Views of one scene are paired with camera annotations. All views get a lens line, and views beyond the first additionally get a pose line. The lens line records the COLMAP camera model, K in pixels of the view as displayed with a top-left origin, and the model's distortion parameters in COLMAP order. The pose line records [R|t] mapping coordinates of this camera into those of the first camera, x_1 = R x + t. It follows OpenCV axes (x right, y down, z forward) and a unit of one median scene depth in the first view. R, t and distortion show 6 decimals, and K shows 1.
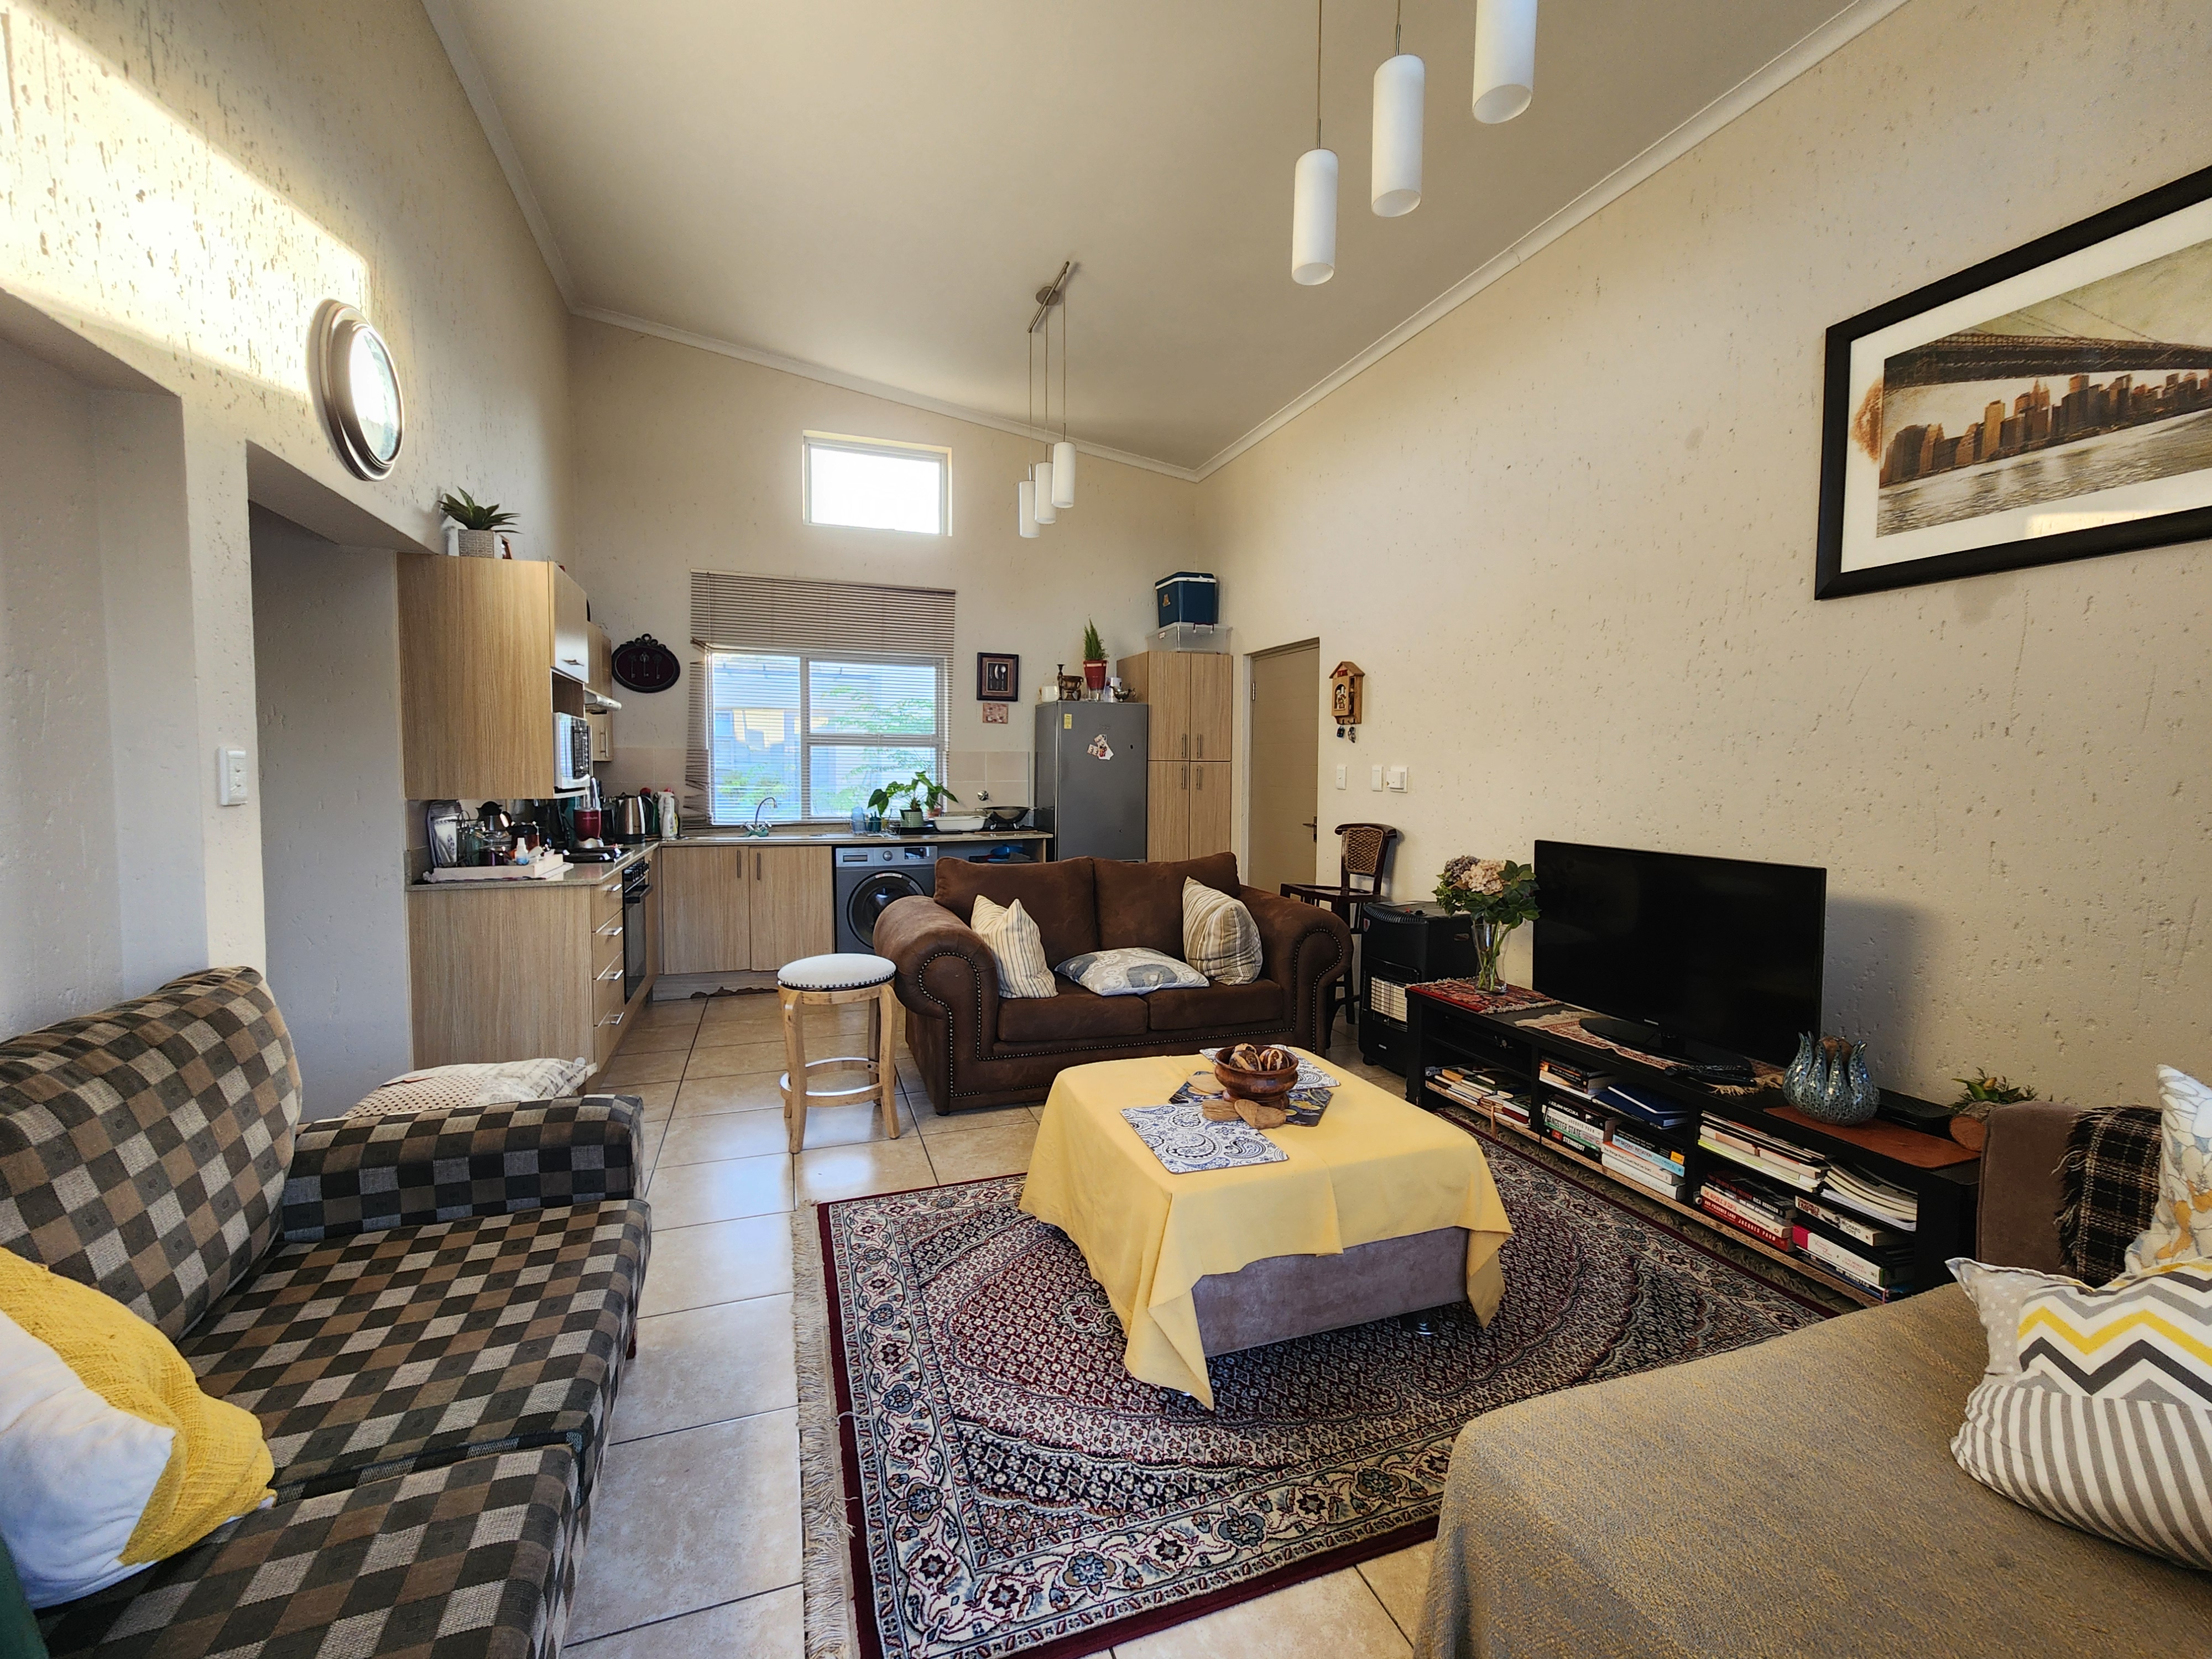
lens RADIAL K [[909.0, 0, 1092.6], [0, 909.0, 816.0], [0, 0, 1]] dist [-0.008167, -0.002208]
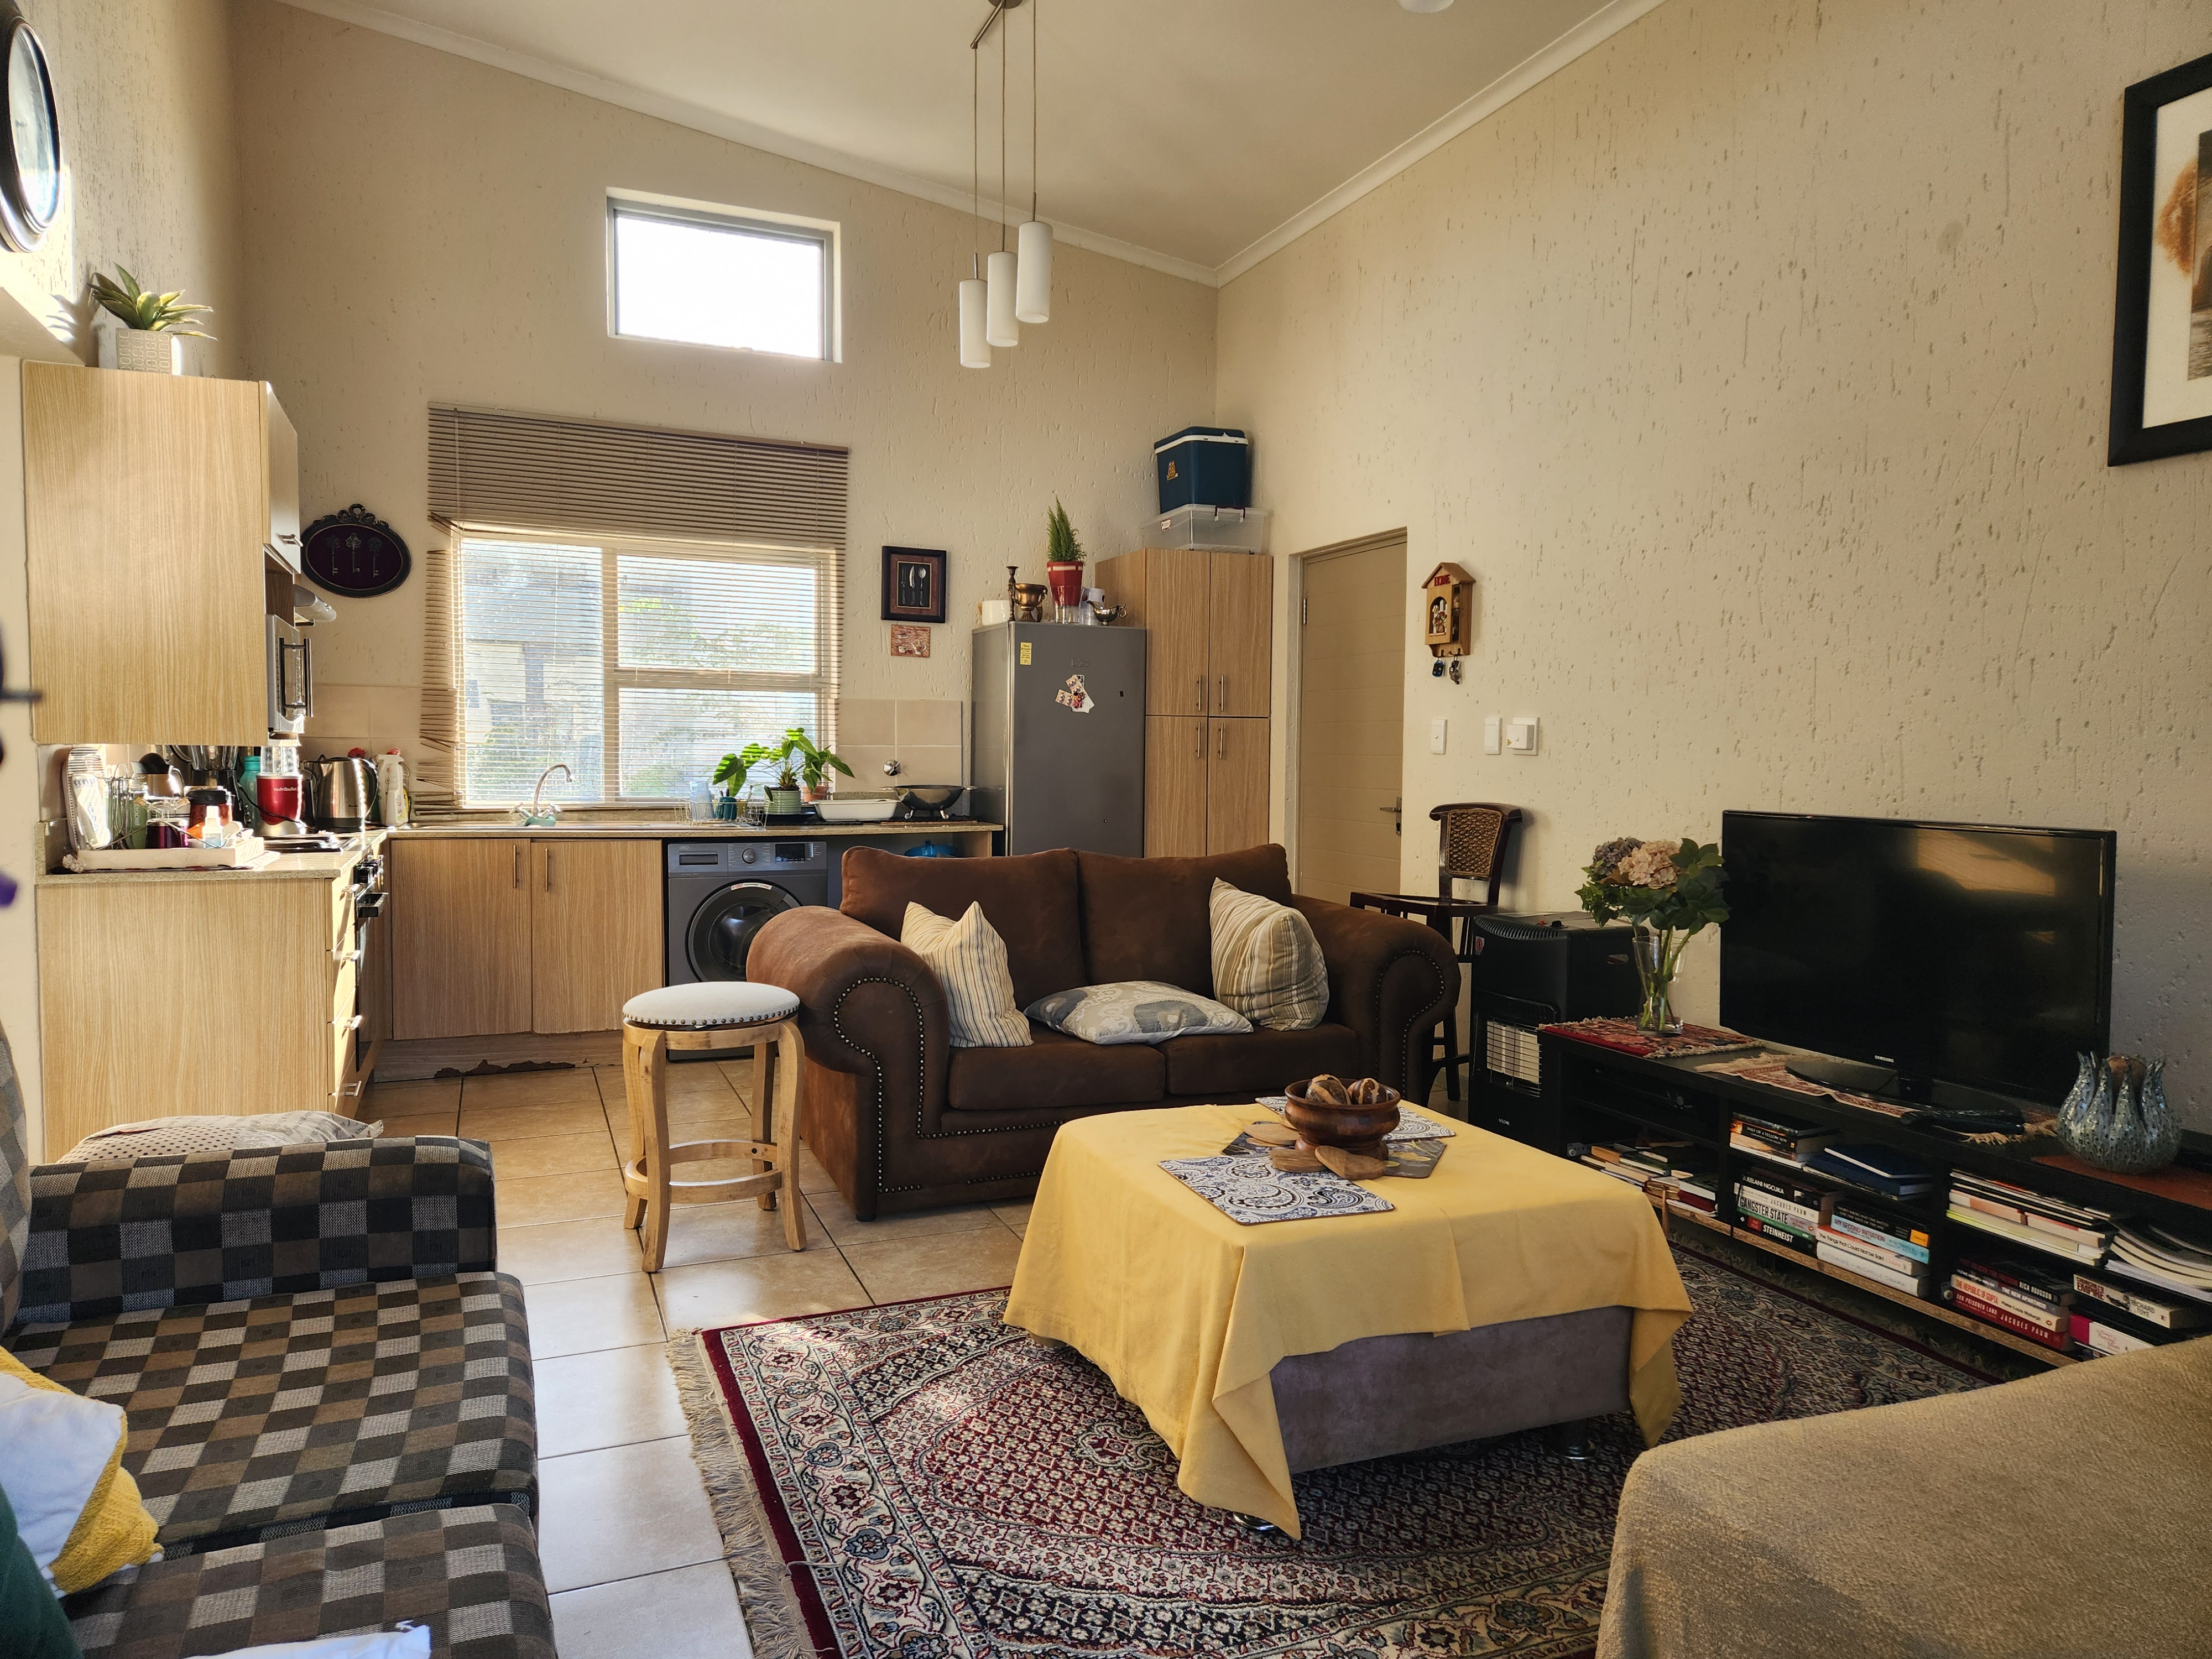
lens RADIAL K [[1484.7, 0, 1105.6], [0, 1484.7, 834.7], [0, 0, 1]] dist [0.062175, -0.055922]
pose [[0.998182, 0.001012, 0.060257, -0.074616], [-0.001079, 0.999999, 0.001077, 0.056730], [-0.060256, -0.001140, 0.998182, -0.162352]]
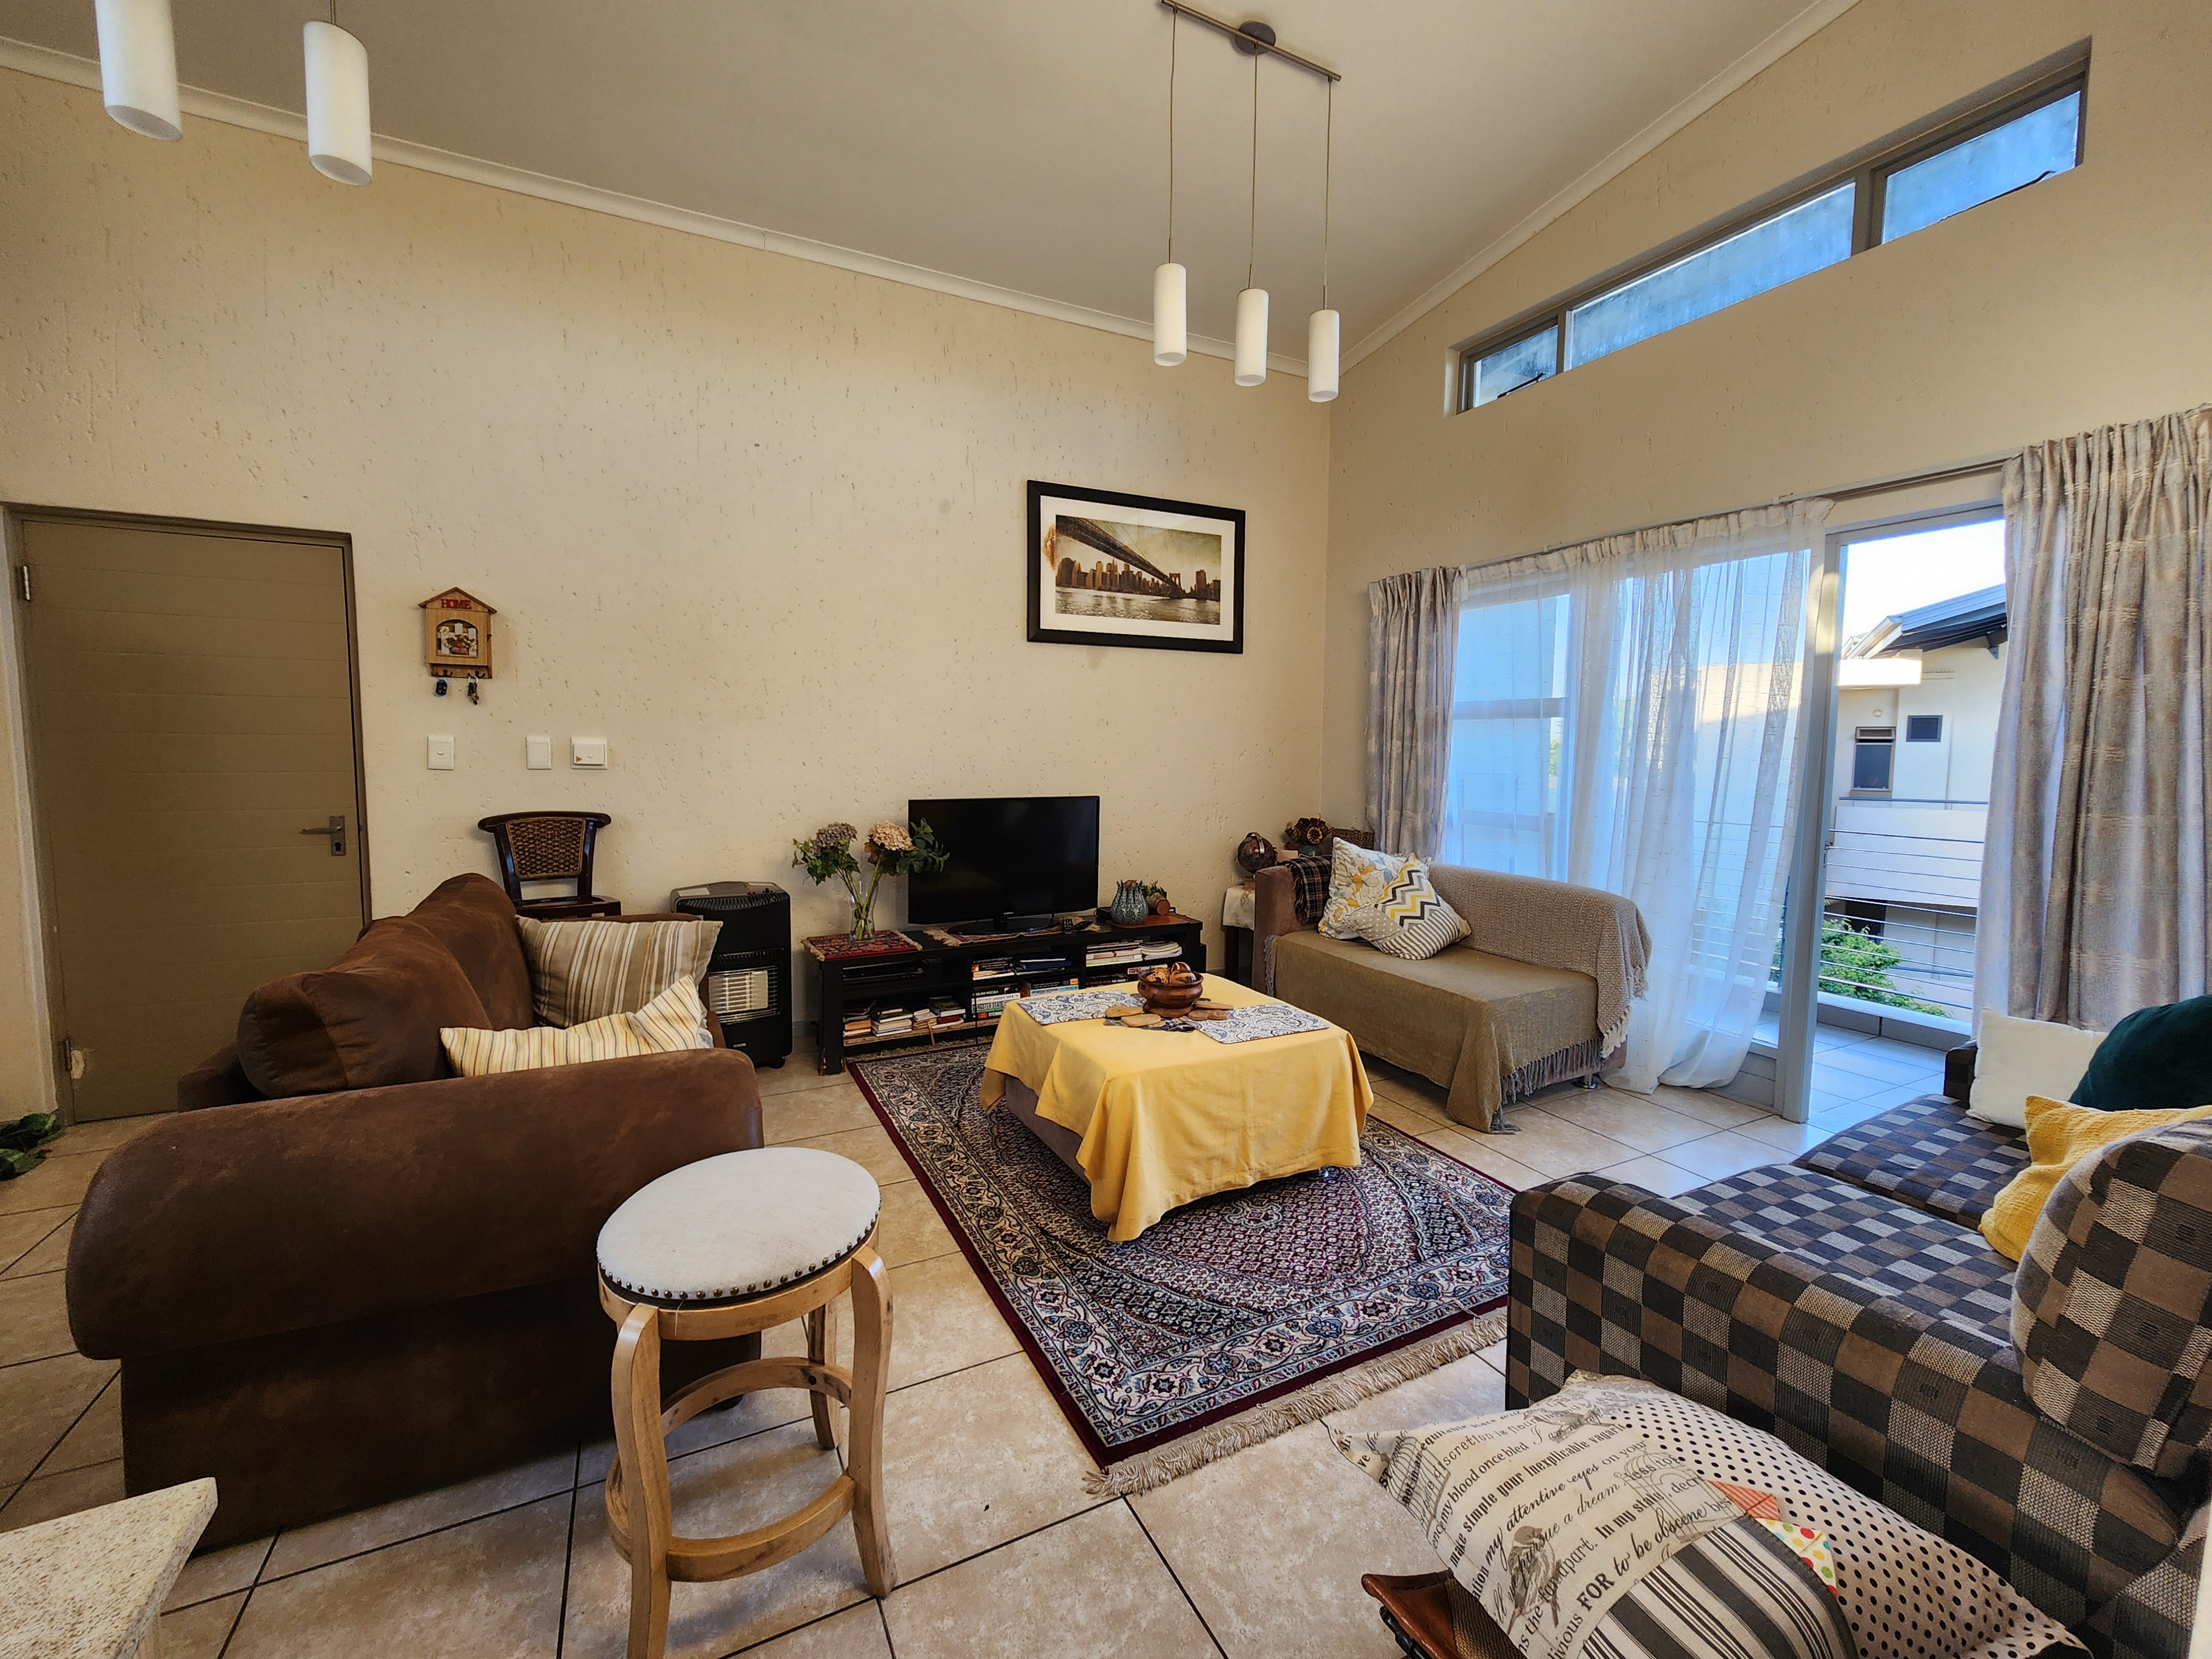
lens RADIAL K [[909.0, 0, 1086.9], [0, 909.0, 816.4], [0, 0, 1]] dist [-0.008167, -0.002208]
pose [[-0.134664, -0.085803, 0.987169, -0.961118], [0.046844, 0.994579, 0.092838, -0.069923], [-0.989783, 0.058745, -0.129915, 1.186539]]
